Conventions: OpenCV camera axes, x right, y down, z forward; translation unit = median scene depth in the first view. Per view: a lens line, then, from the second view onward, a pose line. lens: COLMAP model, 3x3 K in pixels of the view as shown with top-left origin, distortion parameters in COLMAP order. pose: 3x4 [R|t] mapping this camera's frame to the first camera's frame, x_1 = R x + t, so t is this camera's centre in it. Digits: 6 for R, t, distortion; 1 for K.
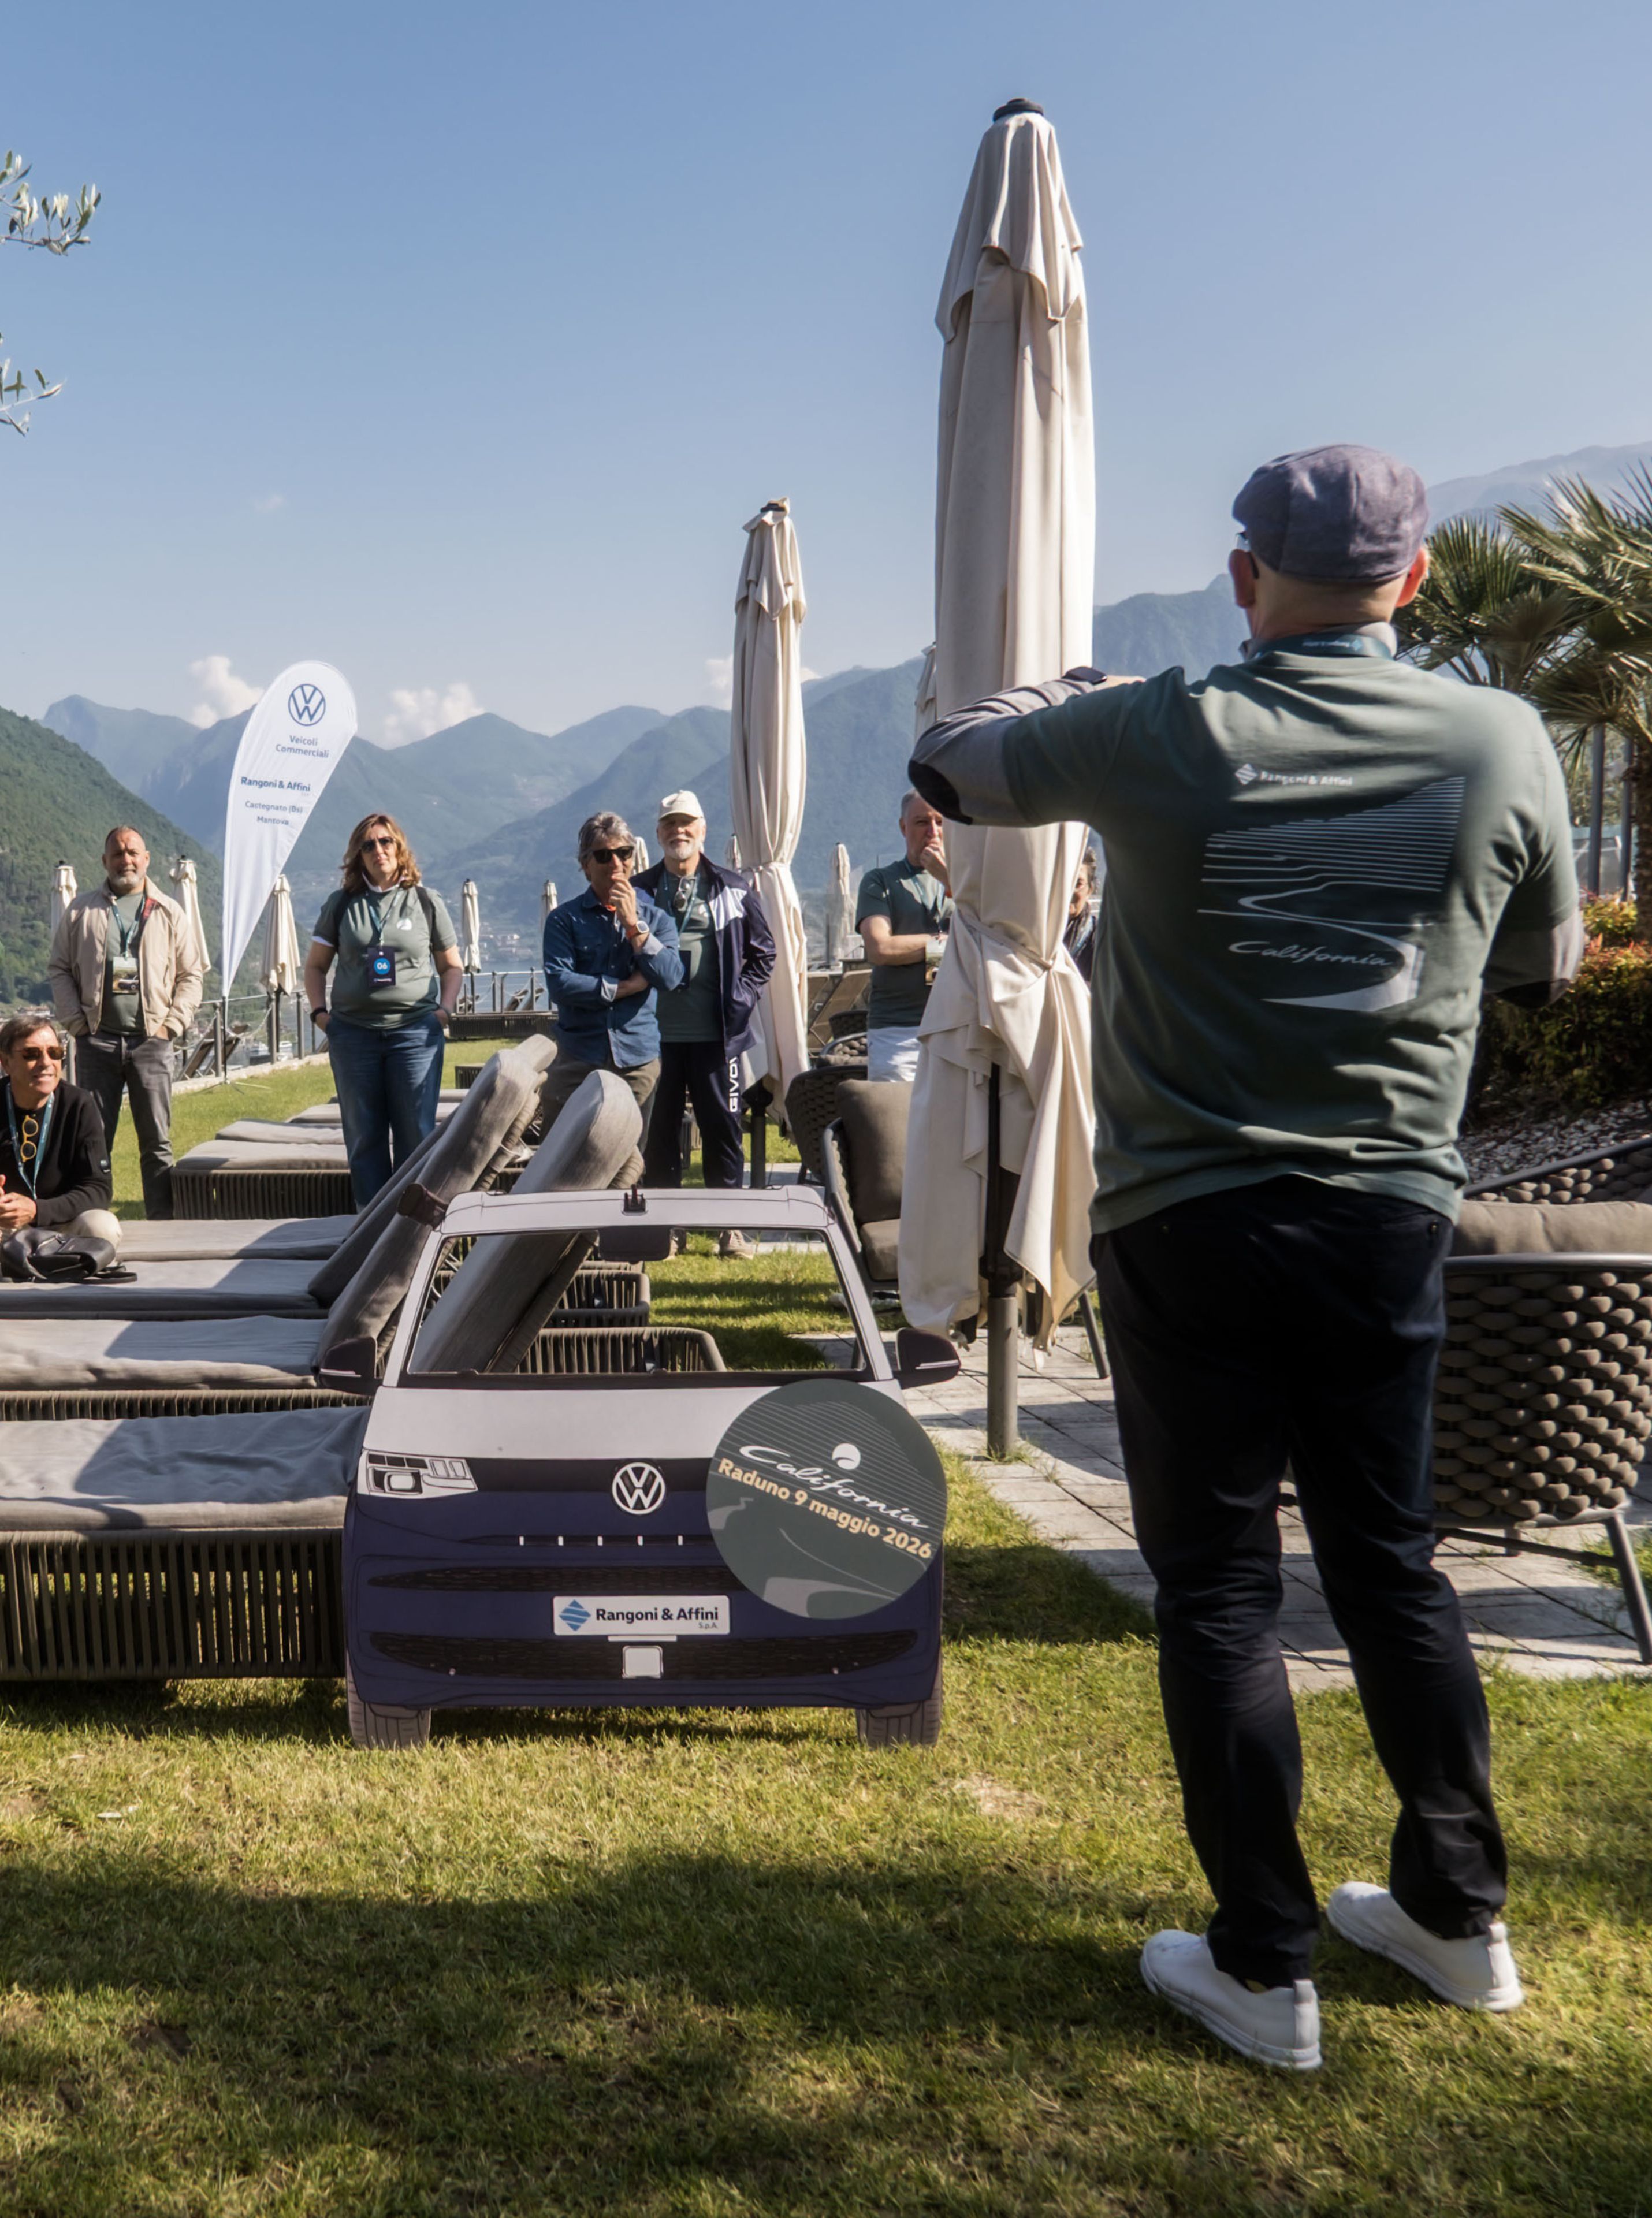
lens RADIAL K [[7295.1, 0, 826.0], [0, 7295.1, 1109.0], [0, 0, 1]] dist [-0.249724, -1.711859]
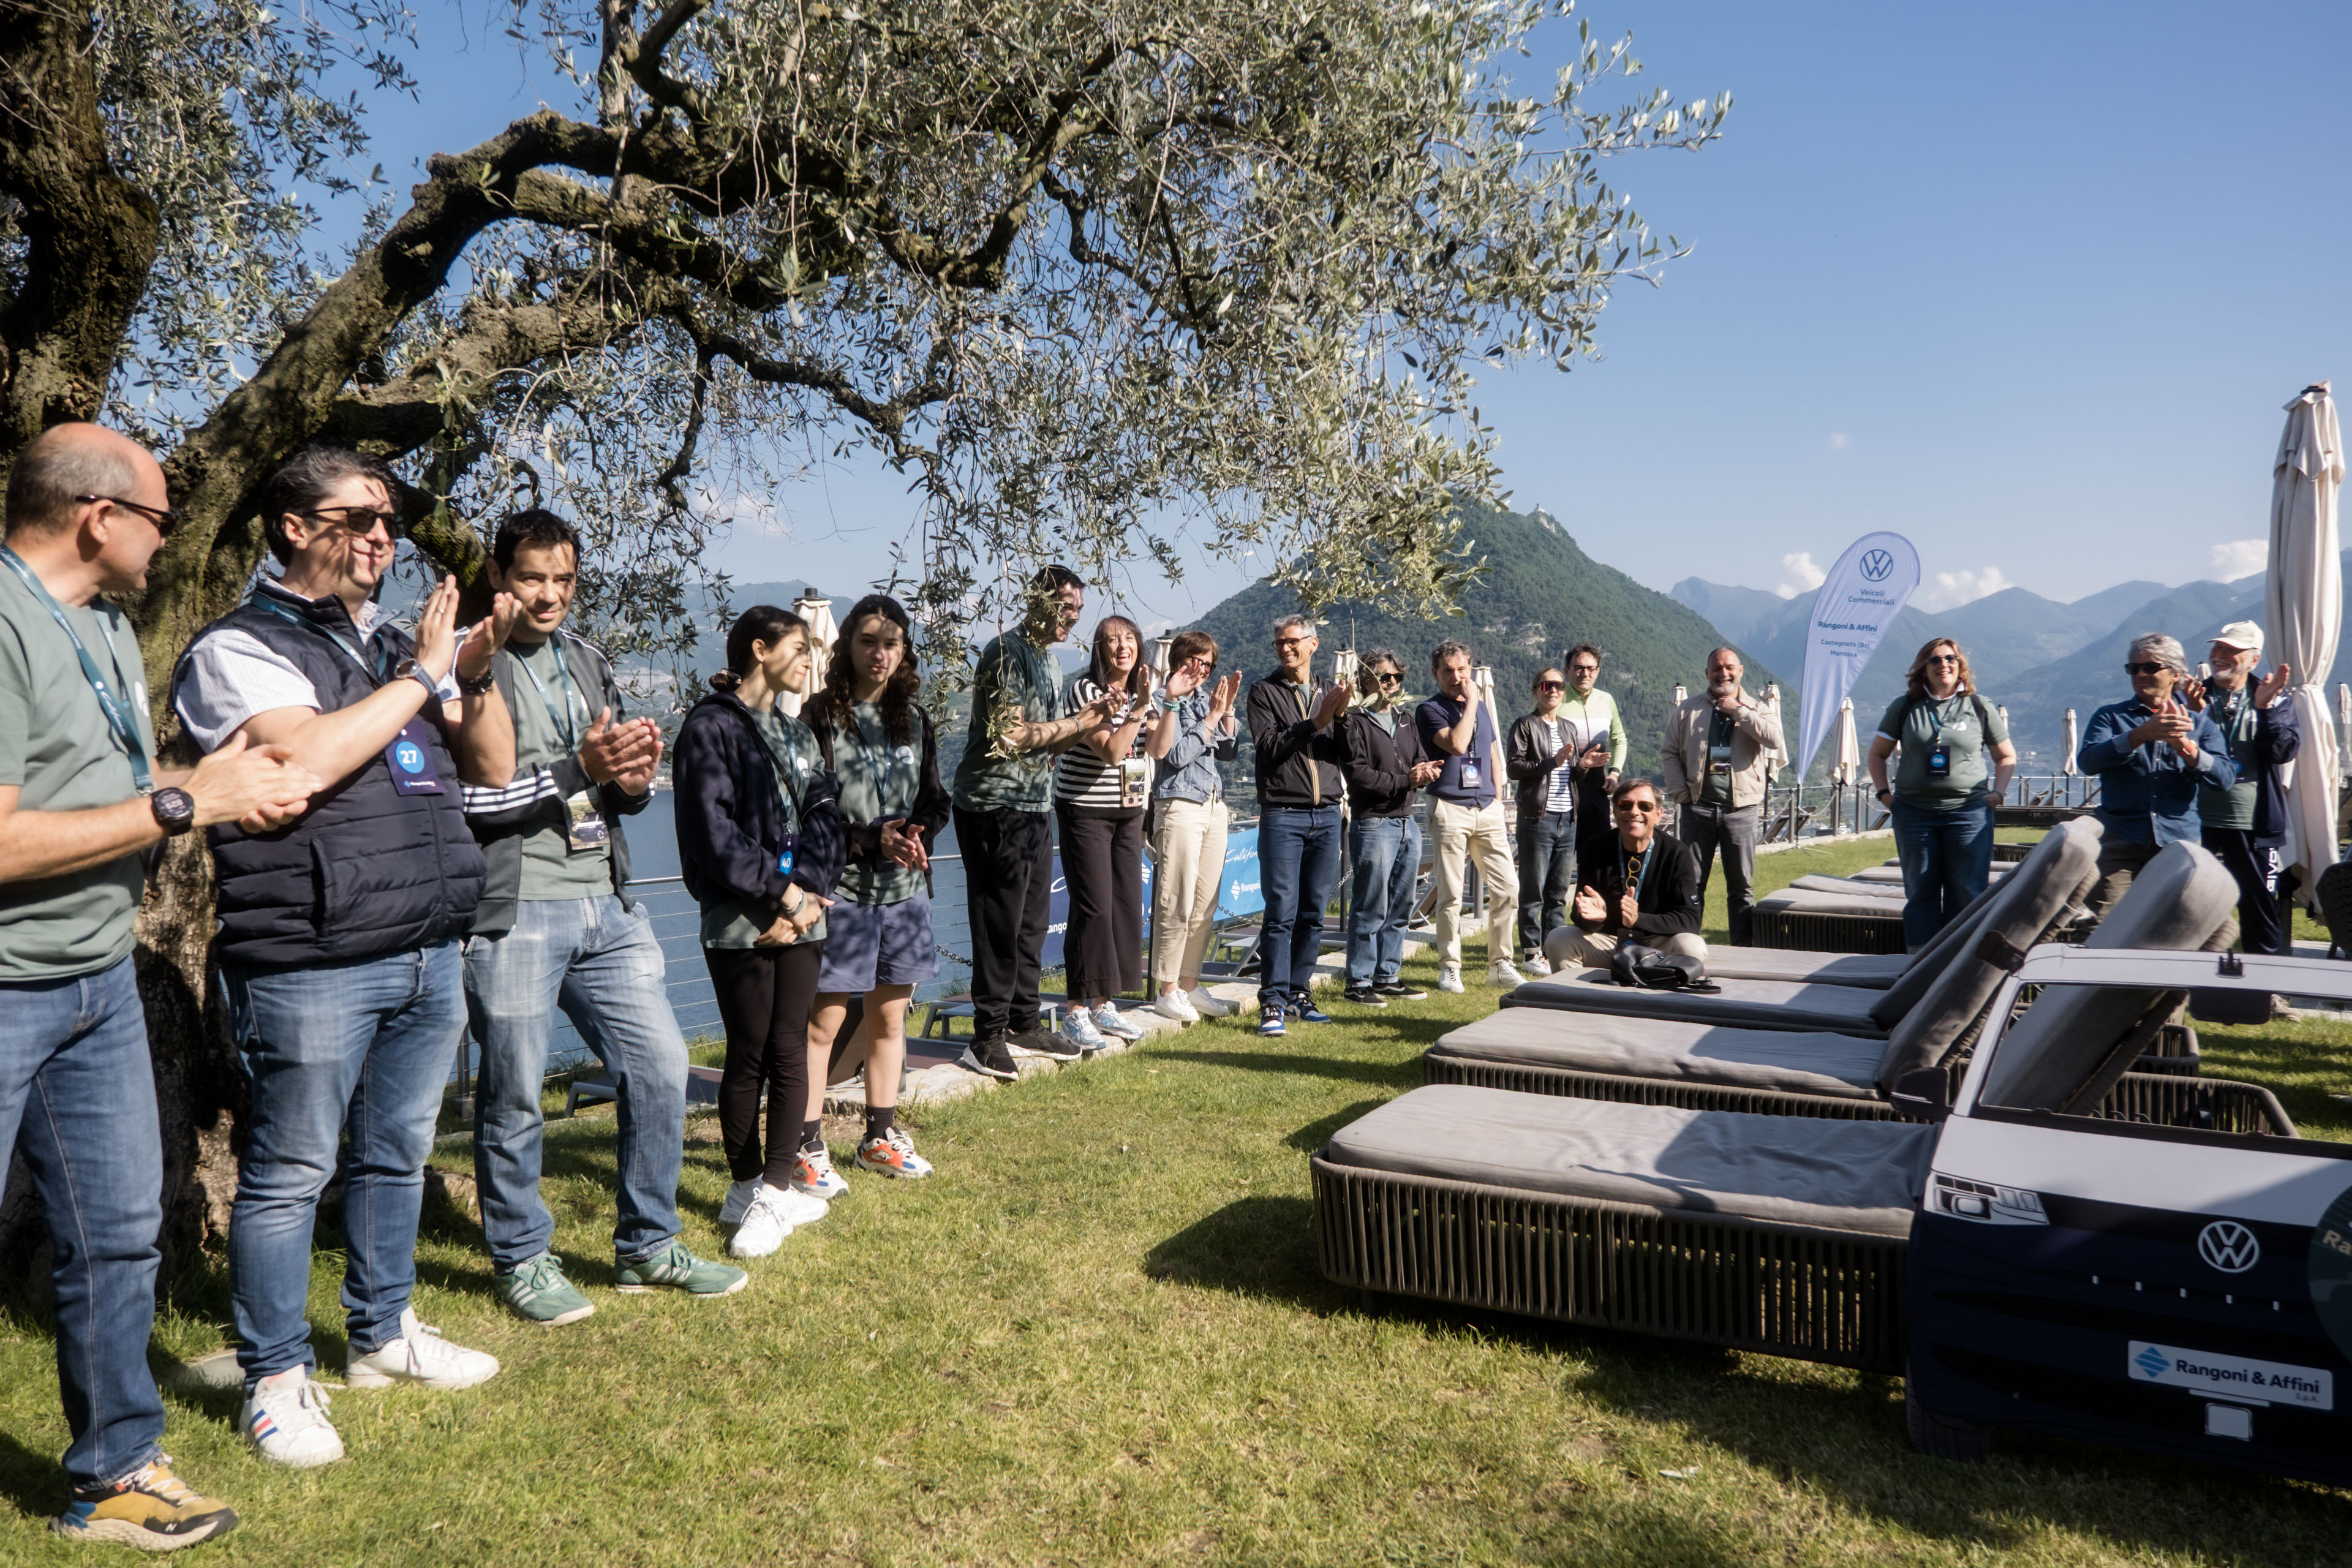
lens RADIAL K [[1657.9, 0, 1176.0], [0, 1657.9, 784.0], [0, 0, 1]] dist [0.003780, 0.005625]
pose [[0.916329, 0.040936, -0.398329, -0.070363], [-0.070142, 0.995790, -0.059019, 0.011480], [0.394236, 0.082021, 0.915342, 0.719039]]
